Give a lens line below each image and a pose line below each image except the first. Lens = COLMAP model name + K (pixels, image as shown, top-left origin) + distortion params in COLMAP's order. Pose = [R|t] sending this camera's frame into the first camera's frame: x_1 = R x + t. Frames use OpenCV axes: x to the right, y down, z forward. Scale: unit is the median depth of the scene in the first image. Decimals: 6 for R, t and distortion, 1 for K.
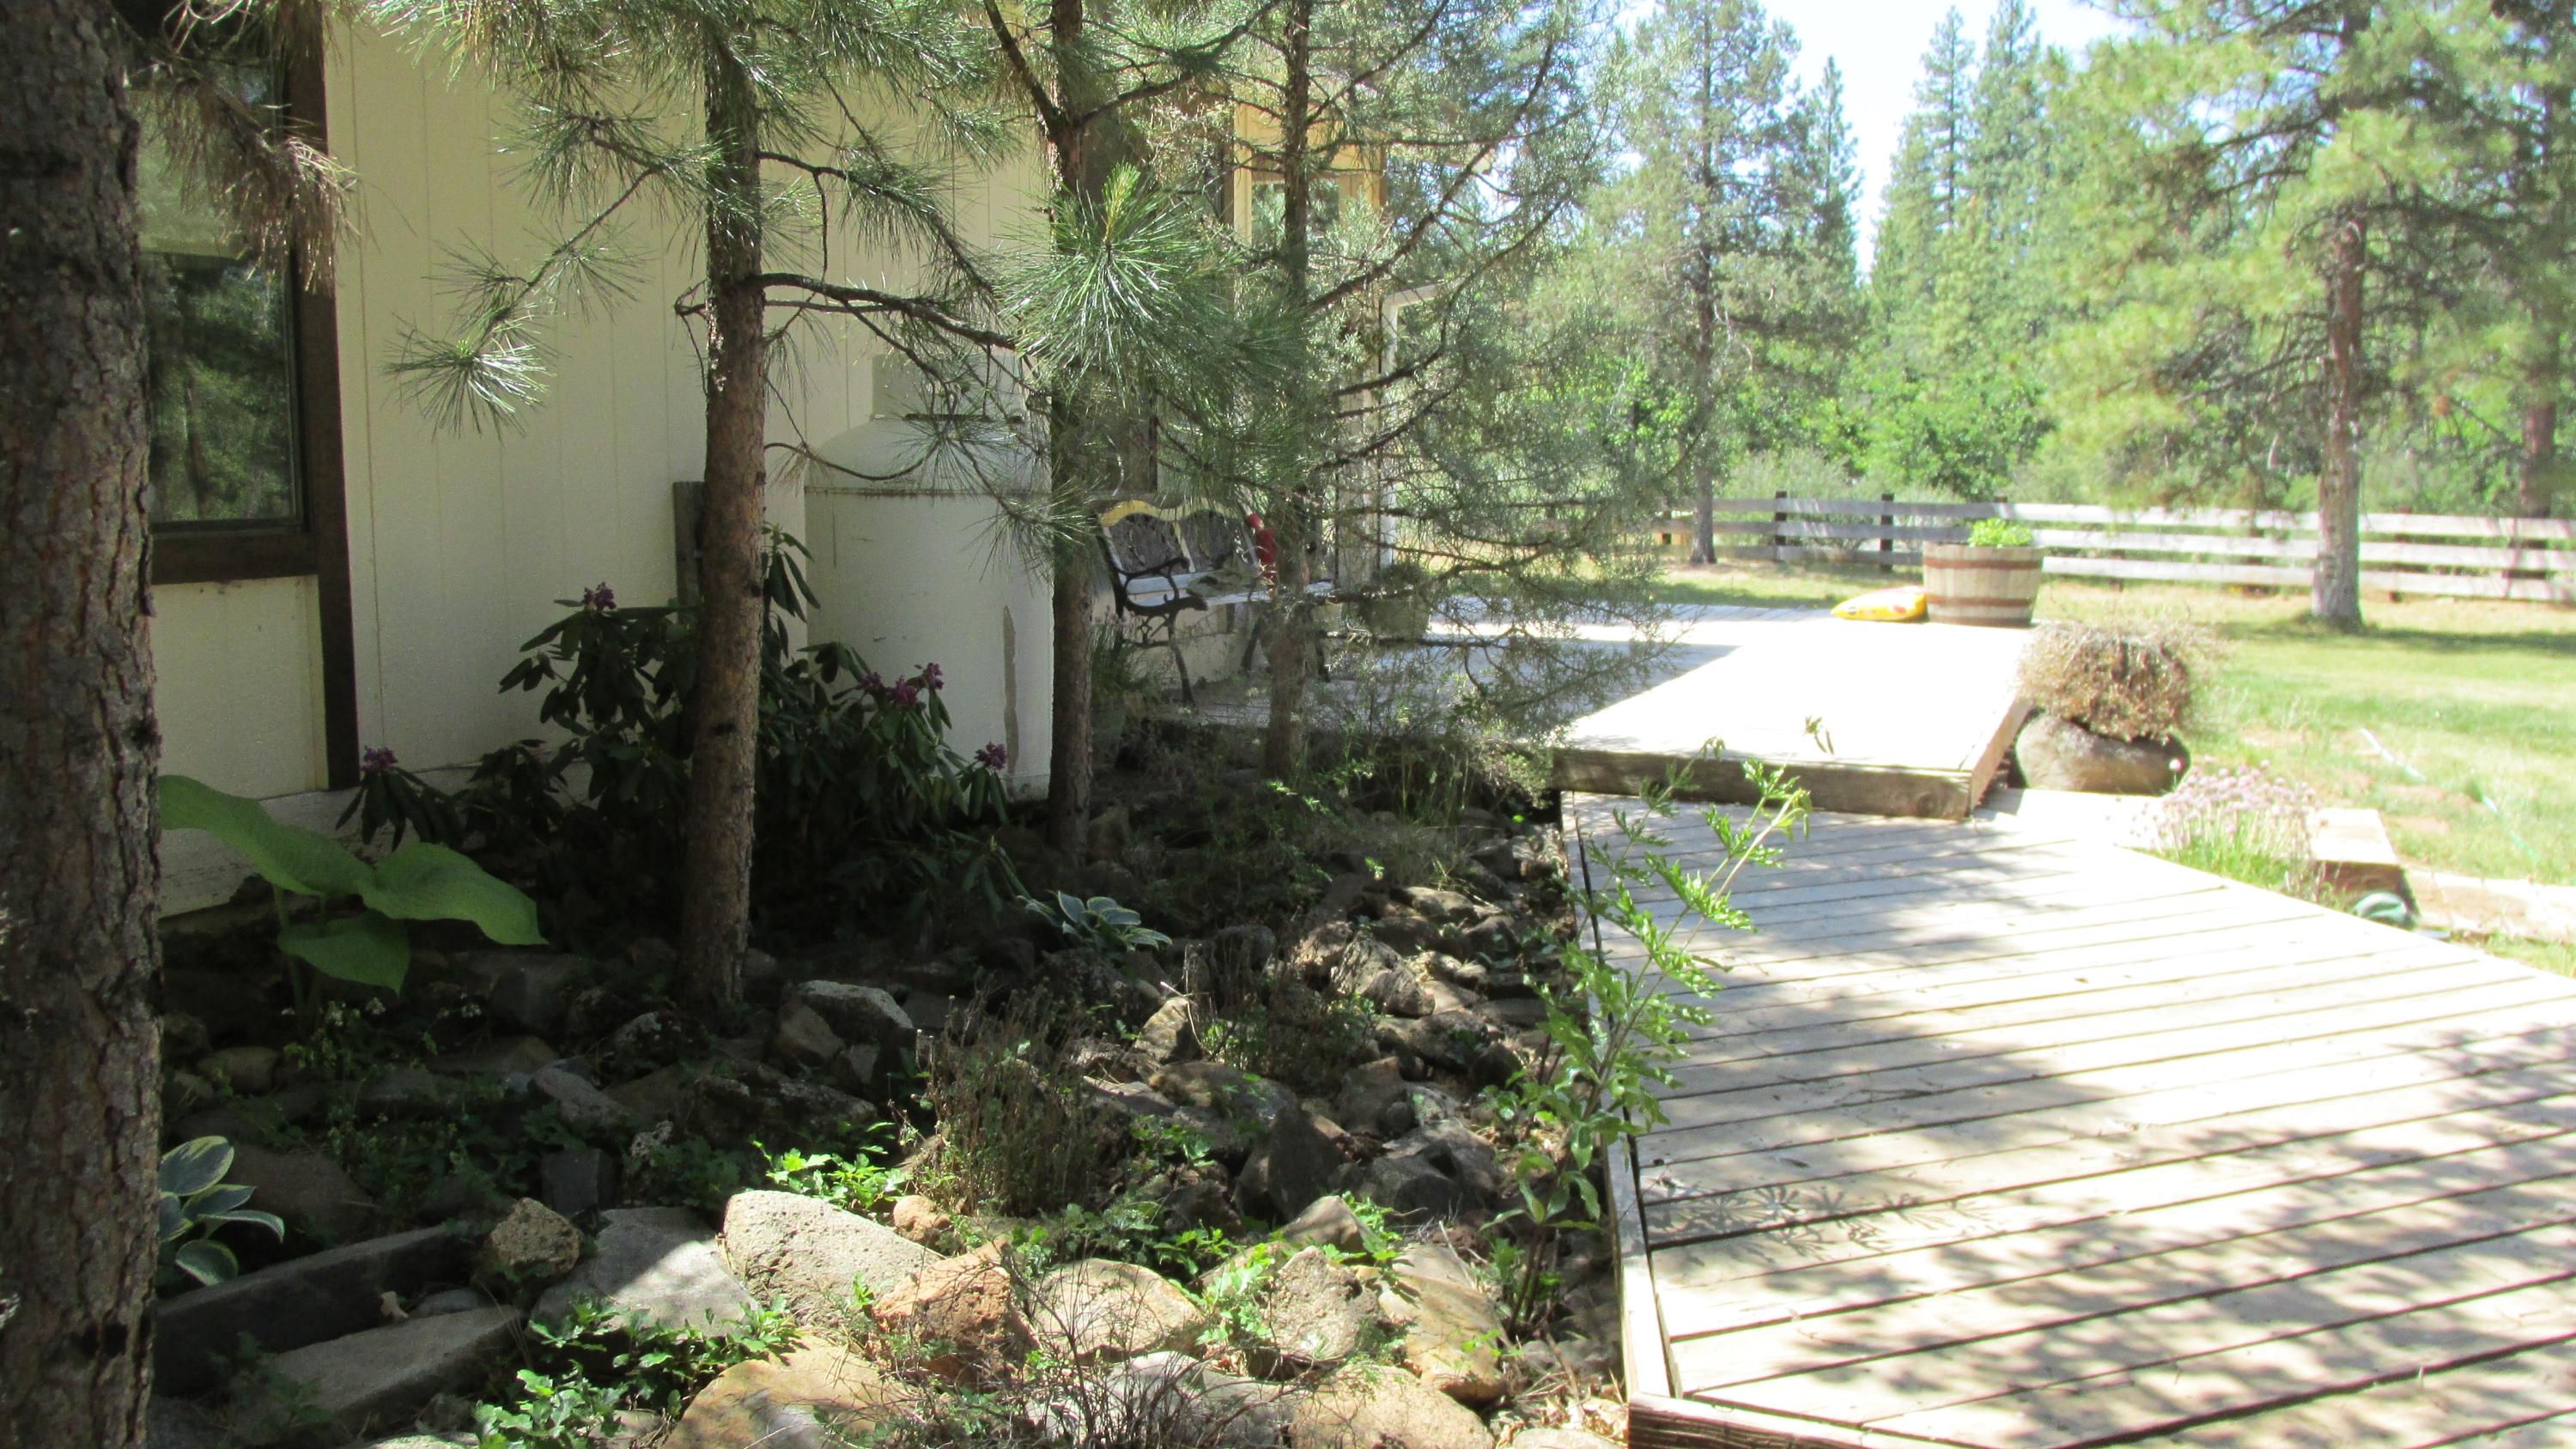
lens RADIAL K [[2140.4, 0, 1289.2], [0, 2140.4, 721.0], [0, 0, 1]] dist [-0.047358, 0.019766]
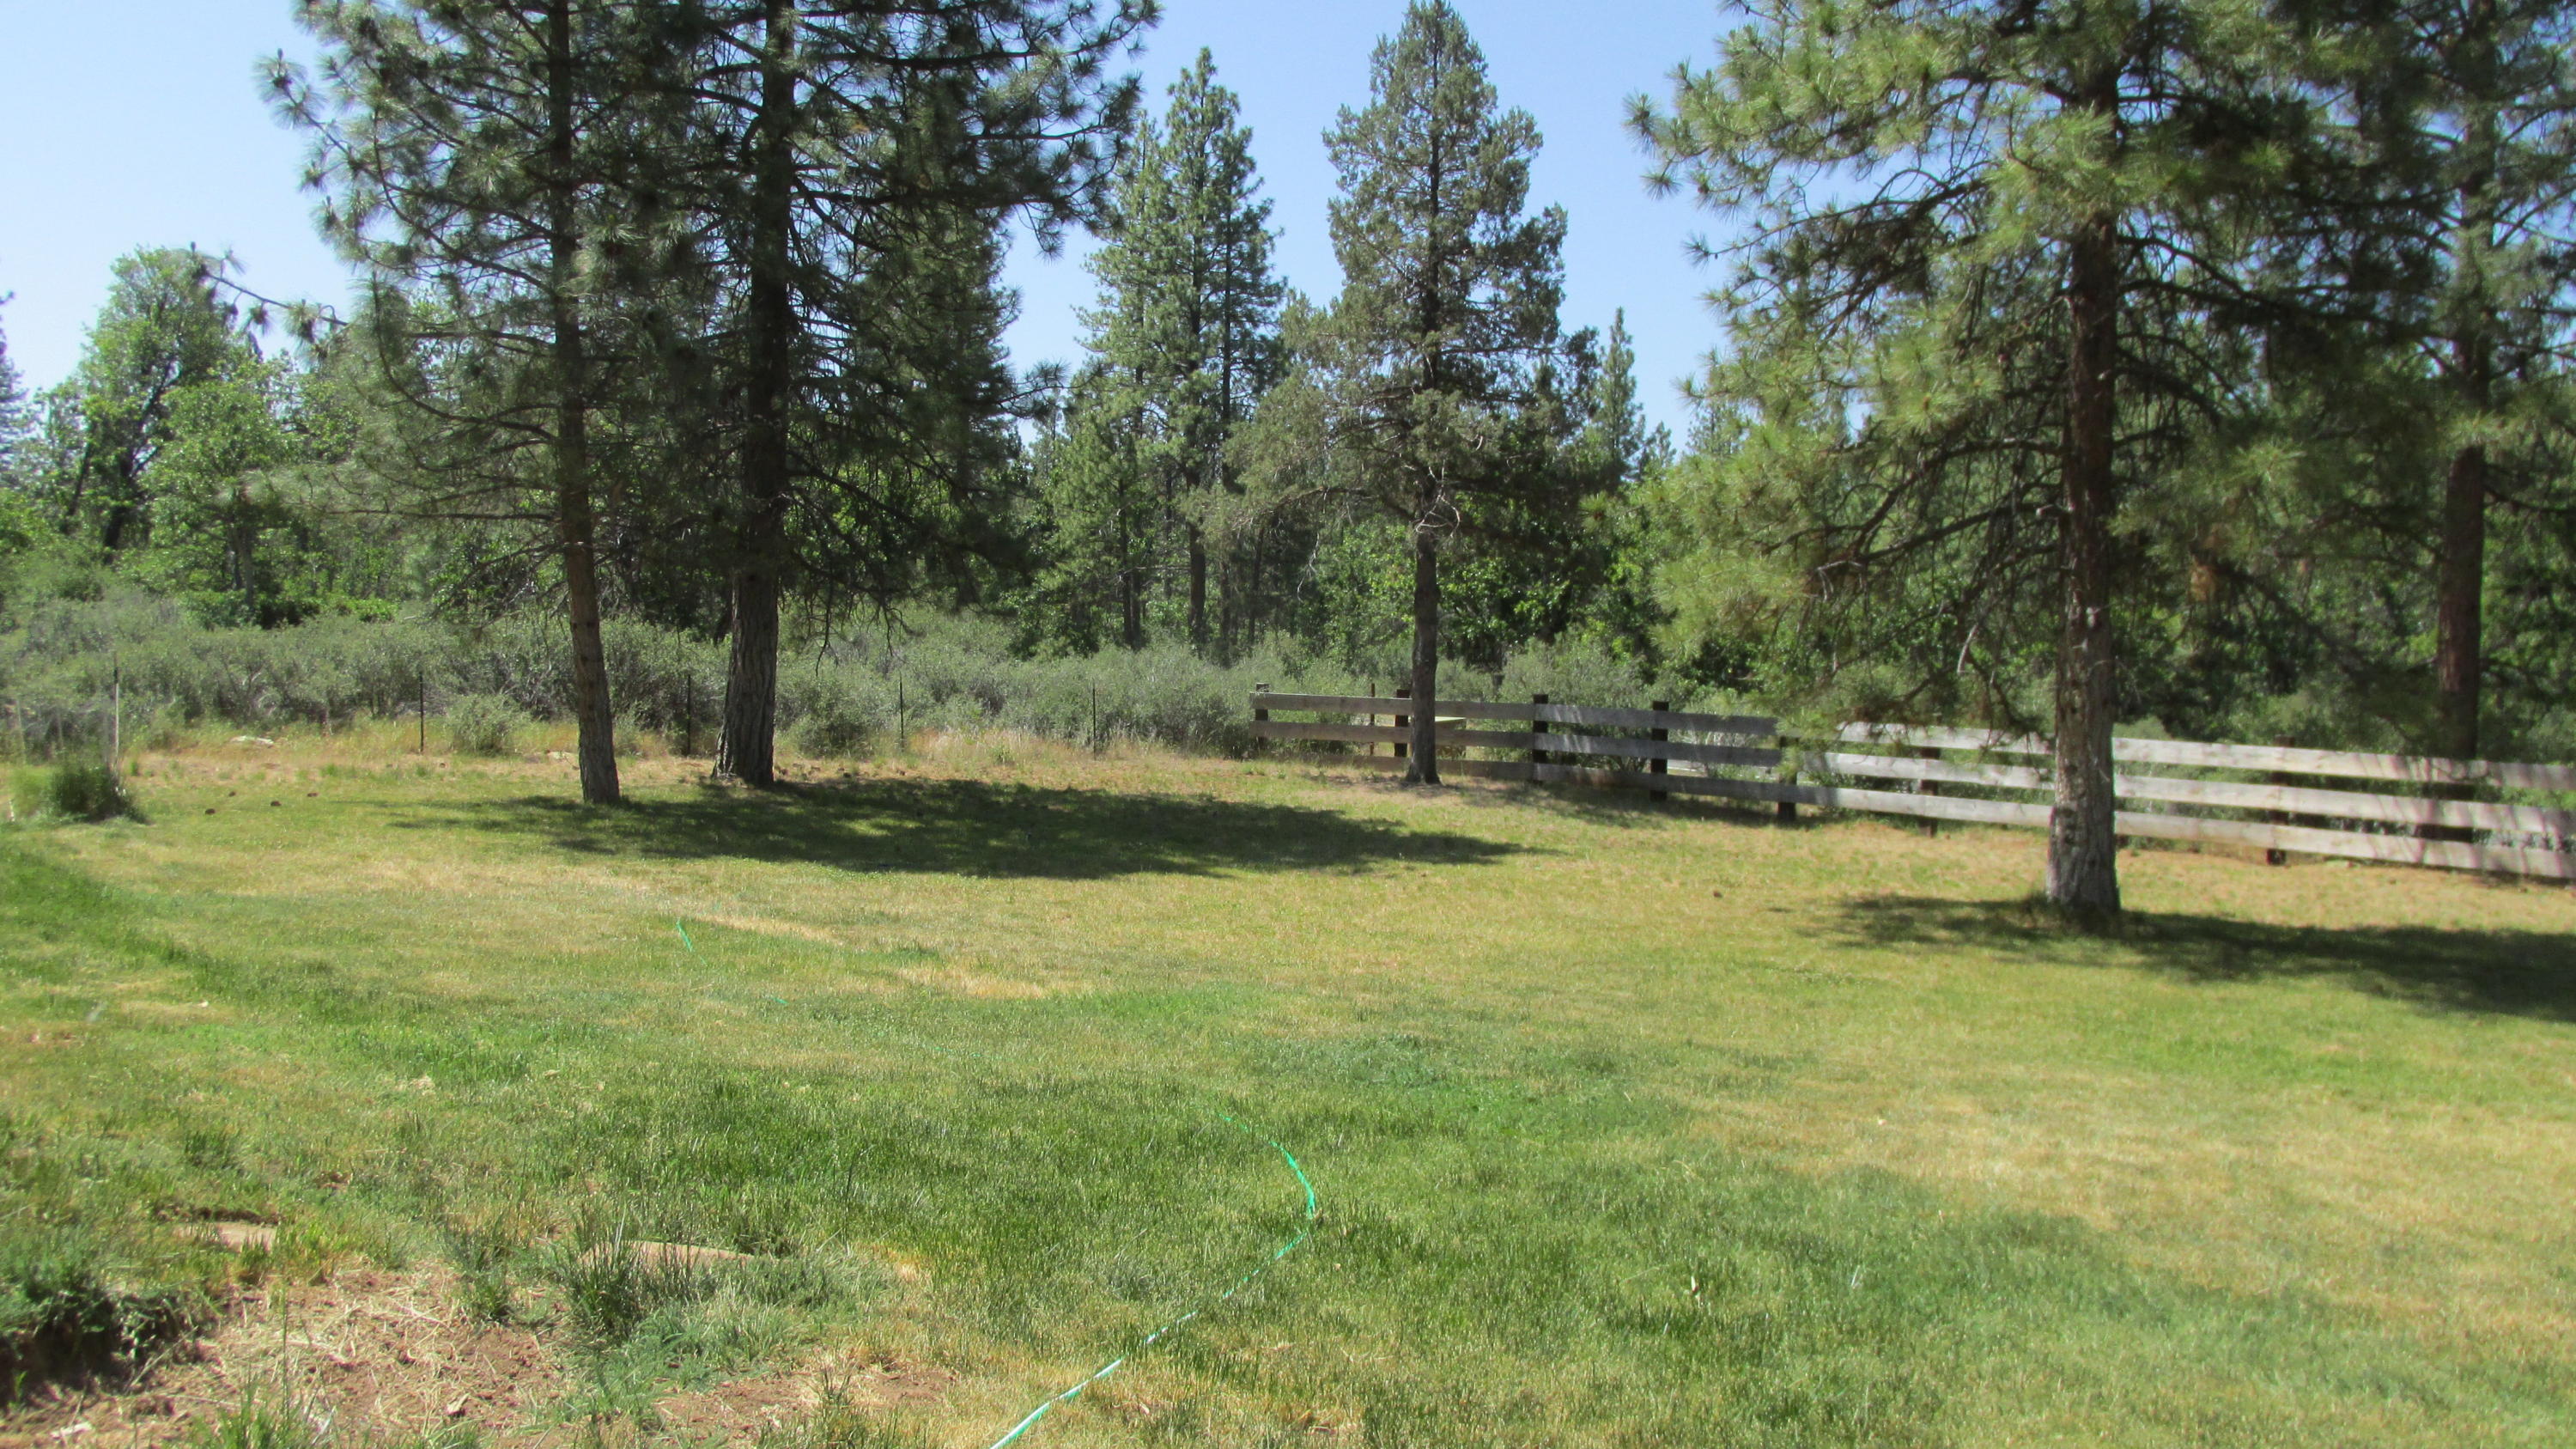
lens RADIAL K [[2141.1, 0, 1276.3], [0, 2141.1, 732.0], [0, 0, 1]] dist [-0.047358, 0.019766]
pose [[0.998917, 0.030484, -0.035145, 0.179278], [-0.033360, 0.995876, -0.084374, -0.025436], [0.032428, 0.085455, 0.995814, 0.220184]]
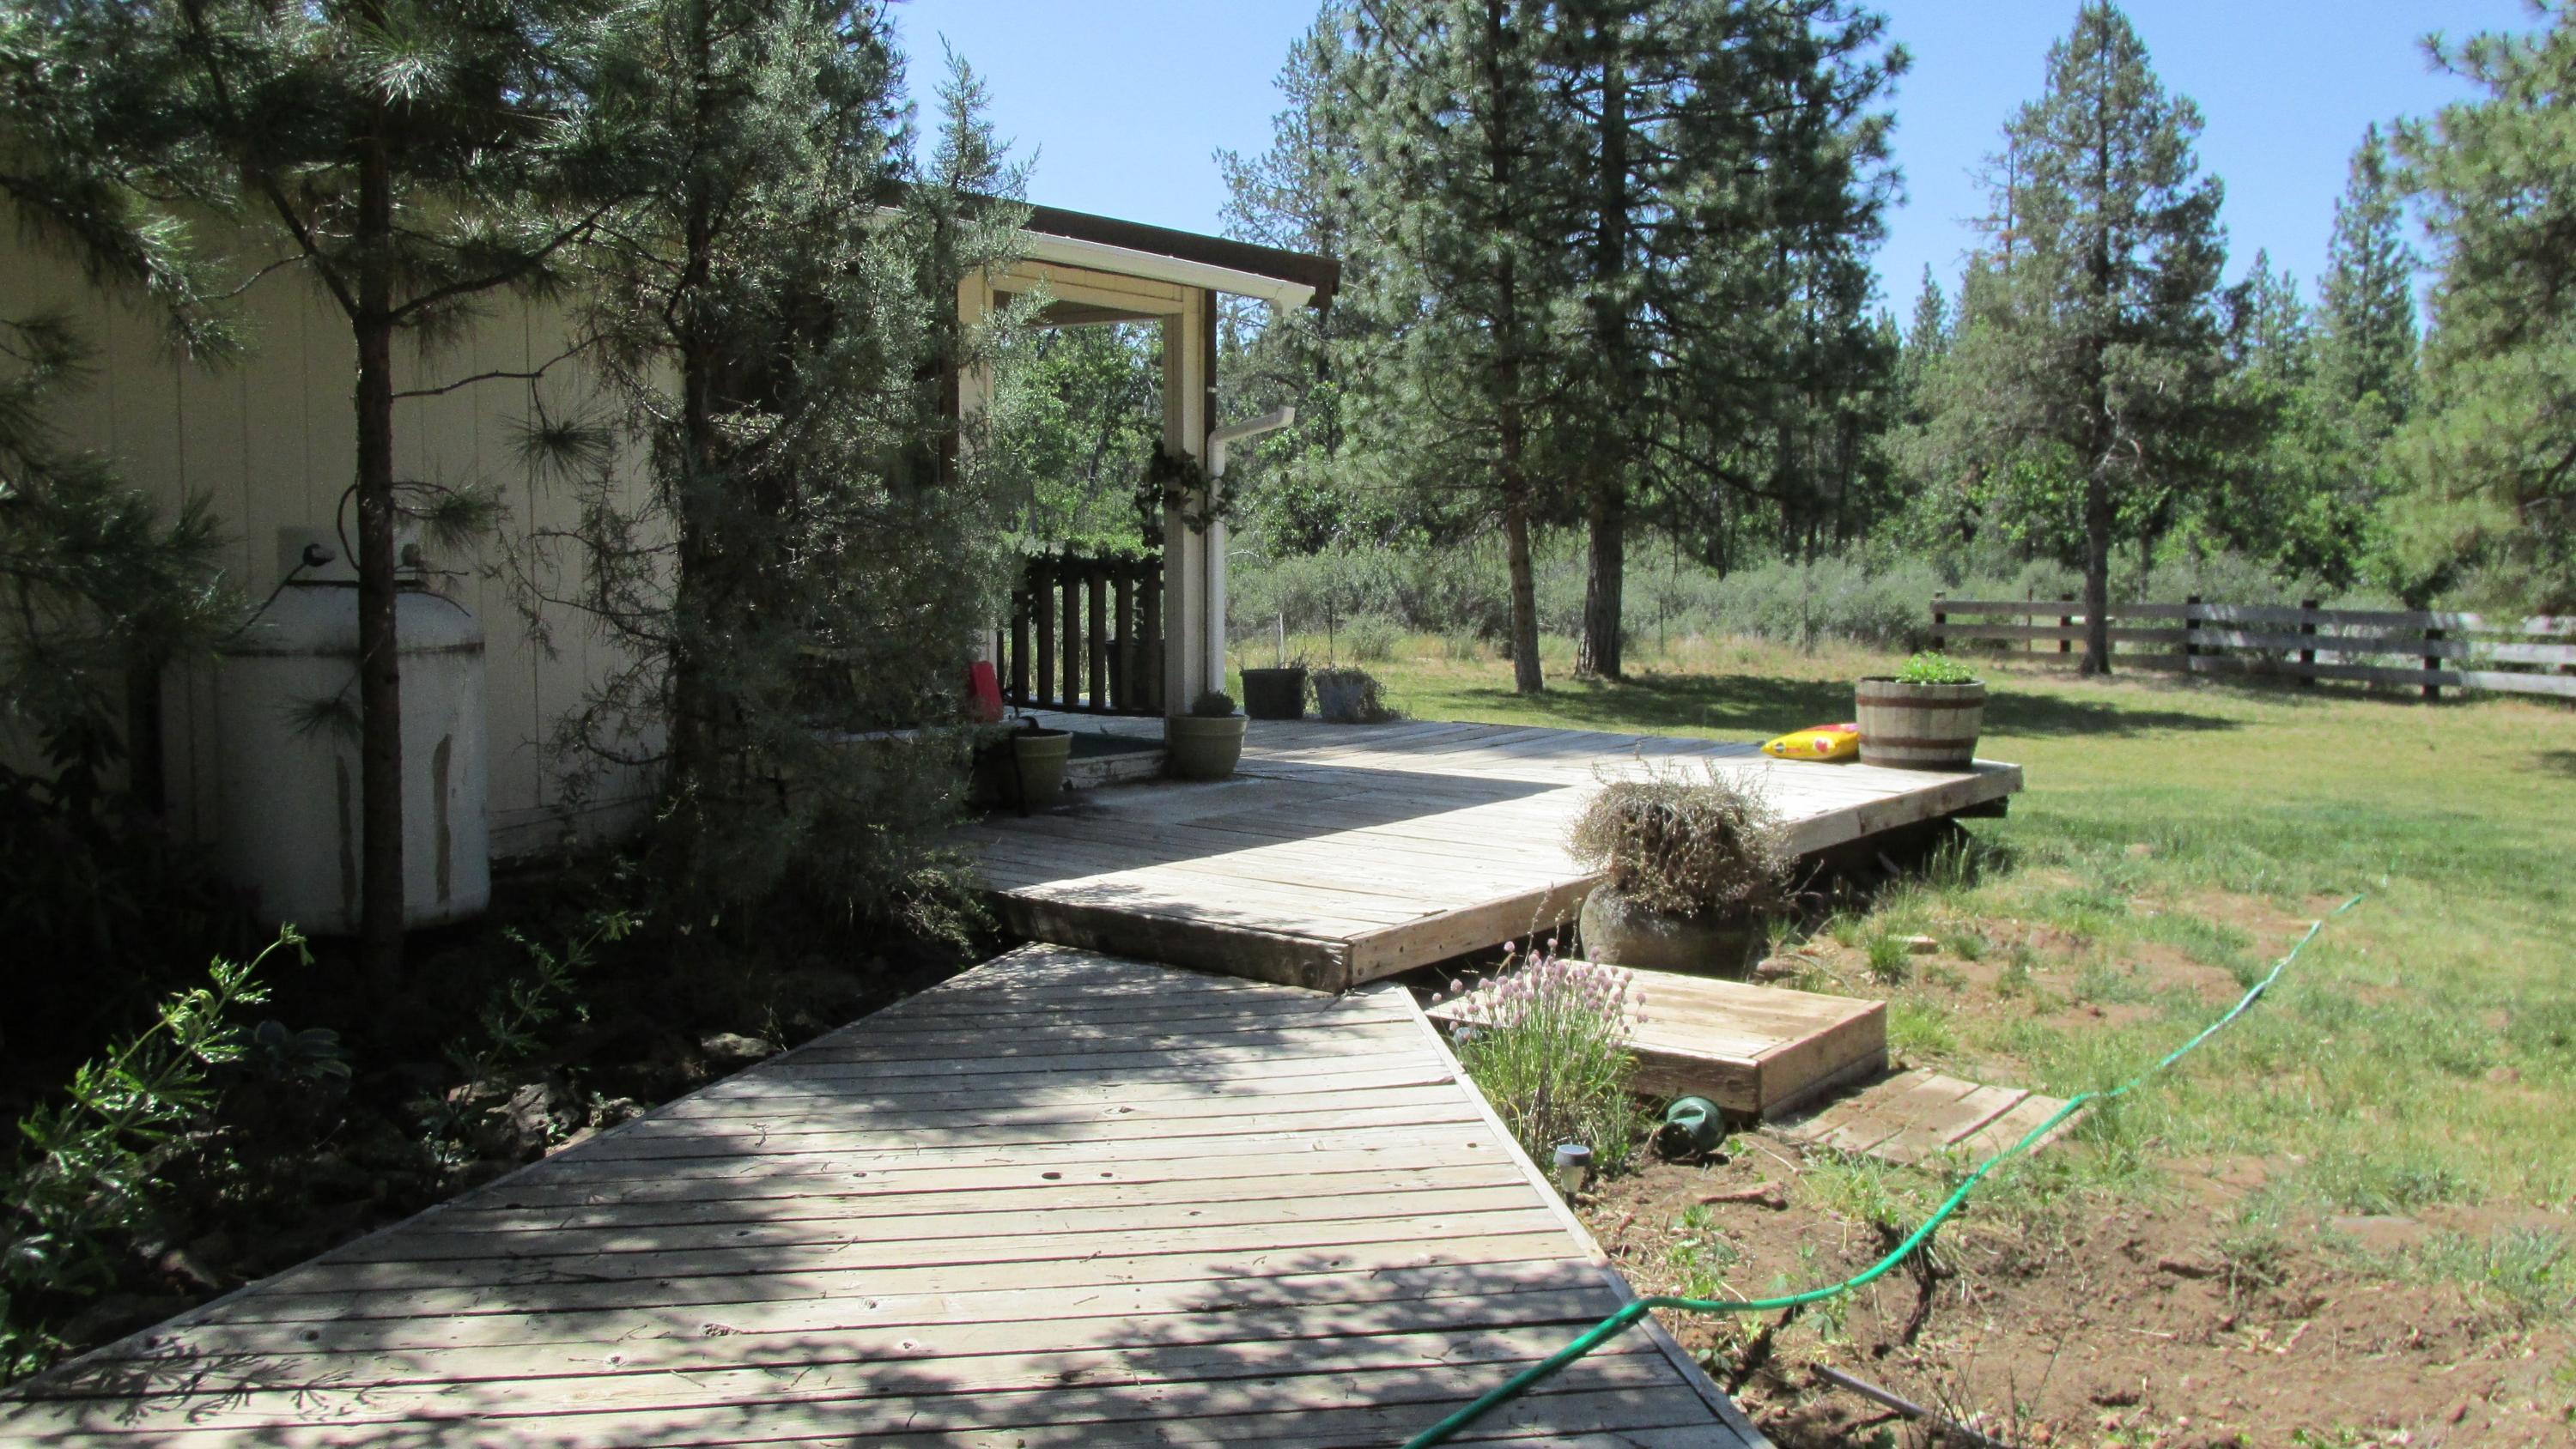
lens RADIAL K [[2140.4, 0, 1285.6], [0, 2140.4, 720.7], [0, 0, 1]] dist [-0.047358, 0.019766]
pose [[0.967550, 0.021845, -0.251733, 0.091808], [-0.032365, 0.998764, -0.037725, -0.006659], [0.250598, 0.044648, 0.967061, 0.009887]]
